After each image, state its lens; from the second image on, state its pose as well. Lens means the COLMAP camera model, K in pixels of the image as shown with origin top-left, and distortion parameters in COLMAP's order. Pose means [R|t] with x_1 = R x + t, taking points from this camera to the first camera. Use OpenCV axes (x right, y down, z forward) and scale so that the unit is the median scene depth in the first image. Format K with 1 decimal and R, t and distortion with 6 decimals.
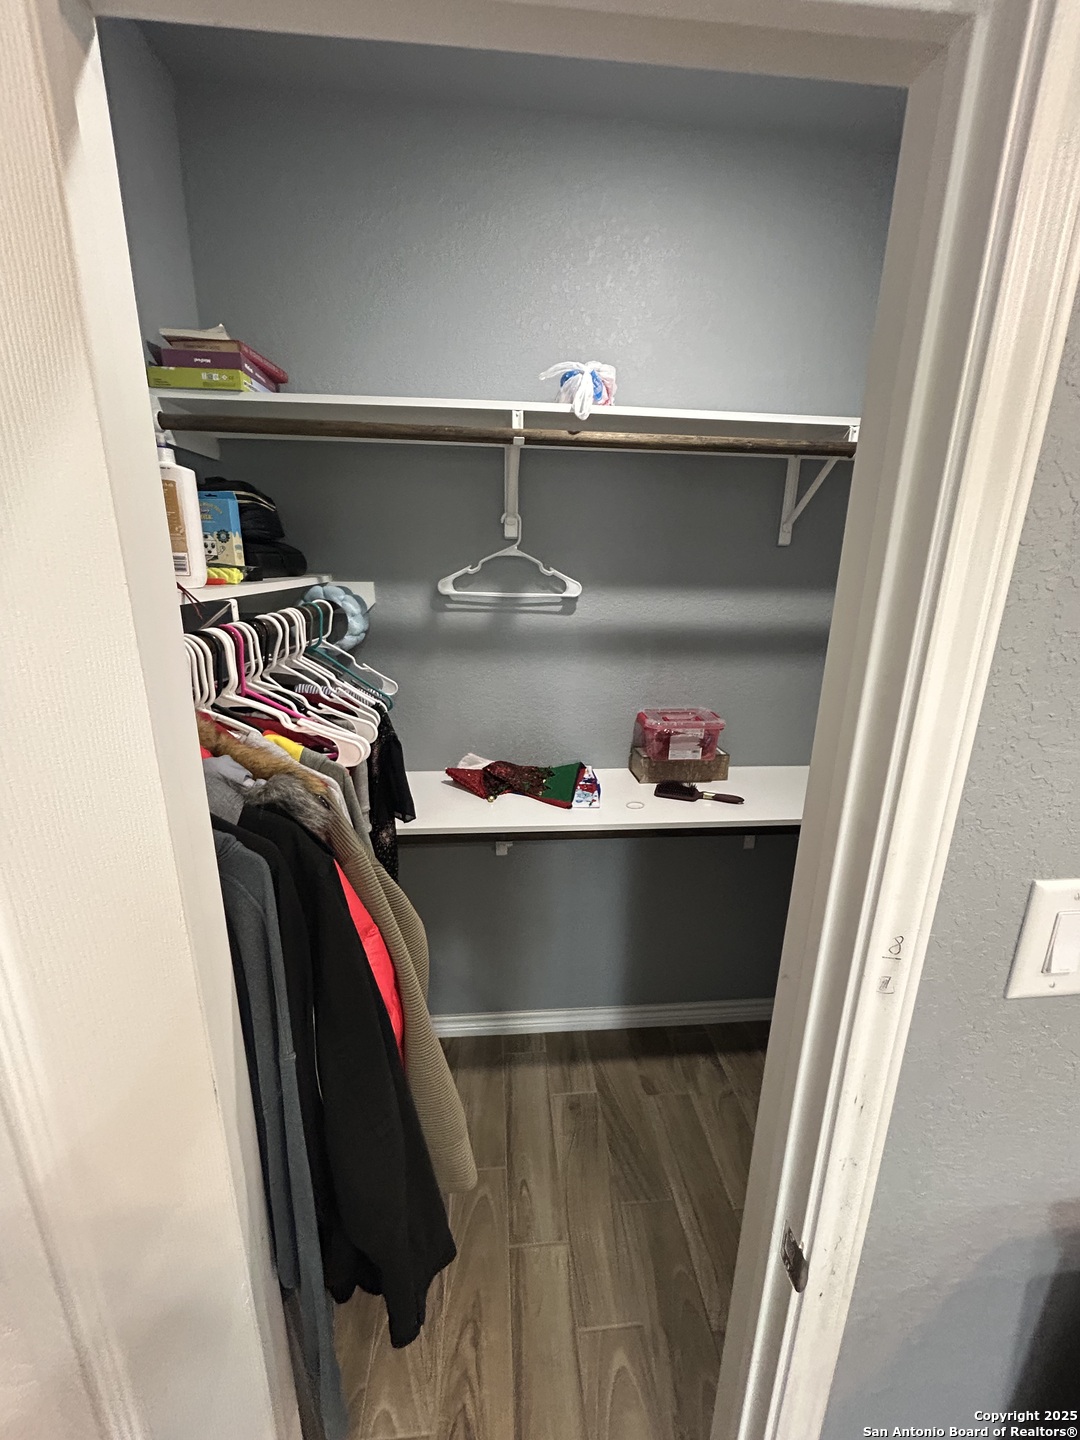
lens RADIAL K [[579.3, 0, 546.2], [0, 579.3, 717.6], [0, 0, 1]] dist [0.001696, 0.000867]
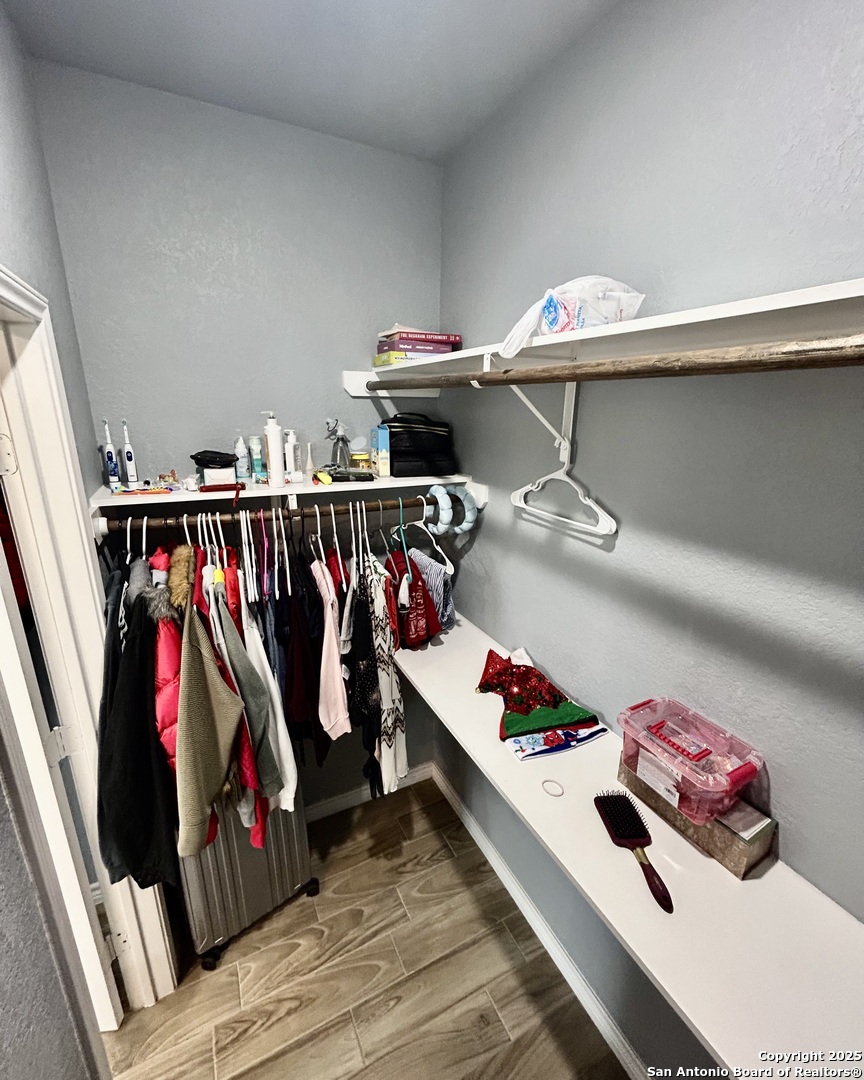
lens RADIAL K [[465.3, 0, 433.3], [0, 465.3, 537.1], [0, 0, 1]] dist [-0.001380, 0.000102]
pose [[0.374821, 0.238638, -0.895858, 0.597722], [-0.251479, 0.956246, 0.149507, -0.251245], [0.892339, 0.169251, 0.418433, 0.493433]]
